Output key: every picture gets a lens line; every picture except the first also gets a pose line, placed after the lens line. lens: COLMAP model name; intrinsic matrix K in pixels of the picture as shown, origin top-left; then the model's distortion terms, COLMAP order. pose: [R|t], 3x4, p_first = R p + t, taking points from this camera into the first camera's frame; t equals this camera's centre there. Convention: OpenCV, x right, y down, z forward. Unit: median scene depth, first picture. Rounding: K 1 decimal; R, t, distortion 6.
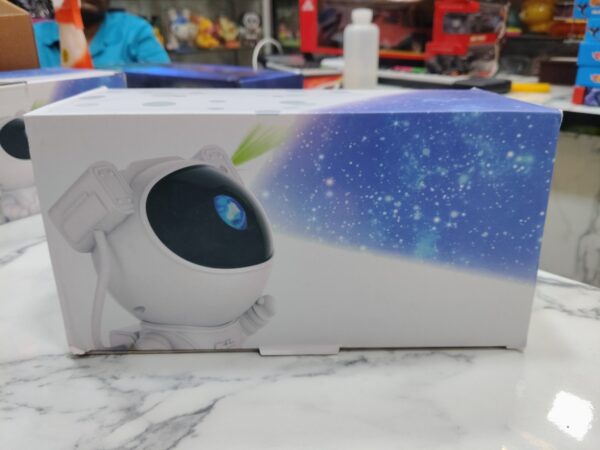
lens RADIAL K [[516.1, 0, 300.0], [0, 516.1, 225.0], [0, 0, 1]] dist [-0.001868, -0.054286]
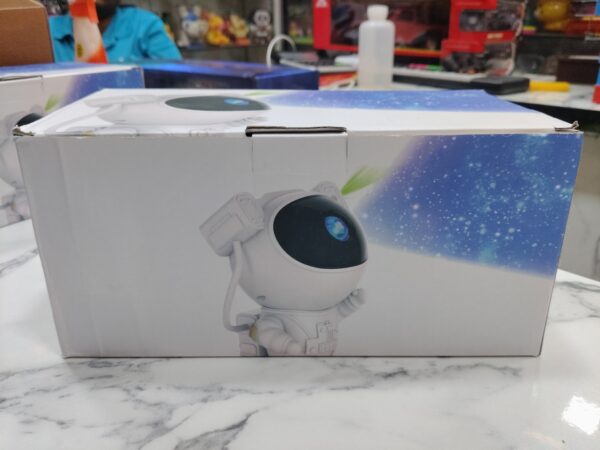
lens RADIAL K [[516.1, 0, 300.0], [0, 516.1, 225.0], [0, 0, 1]] dist [-0.001868, -0.054286]
pose [[0.999890, 0.007906, -0.012539, -0.011260], [-0.007869, 0.999965, 0.003001, -0.001434], [0.012562, -0.002902, 0.999917, 0.012514]]
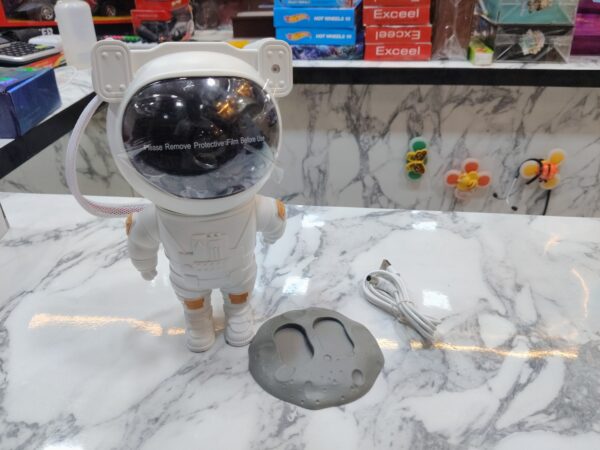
lens RADIAL K [[506.6, 0, 300.0], [0, 506.6, 225.0], [0, 0, 1]] dist [0.030896, -0.082253]
pose [[0.790716, -0.305275, 0.530636, -0.165838], [0.232155, 0.951578, 0.201502, -0.067438], [-0.566455, -0.036141, 0.823300, -0.059998]]
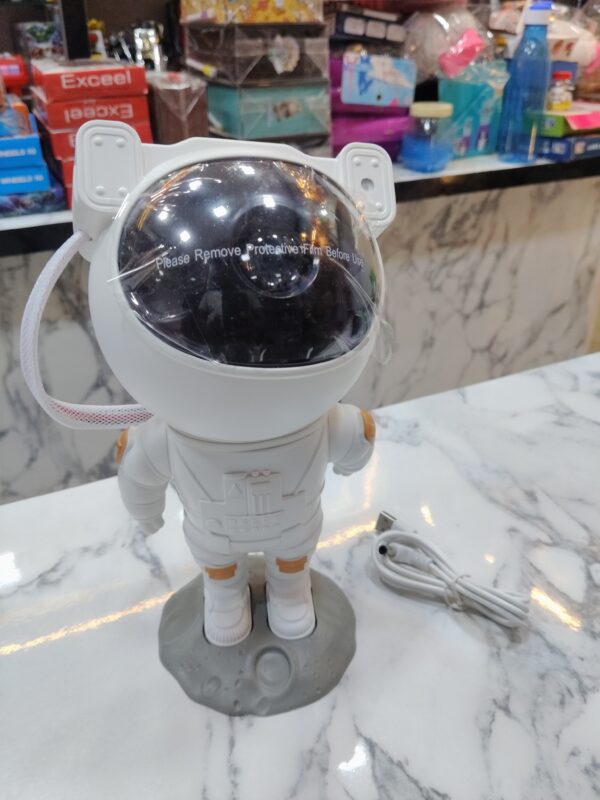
lens RADIAL K [[688.2, 0, 292.1], [0, 688.2, 396.4], [0, 0, 1]] dist [-0.001868, -0.054286]
pose [[0.349096, -0.446458, 0.823898, -0.175079], [0.355502, 0.876583, 0.324377, -0.117400], [-0.867036, 0.179659, 0.464728, 0.077186]]
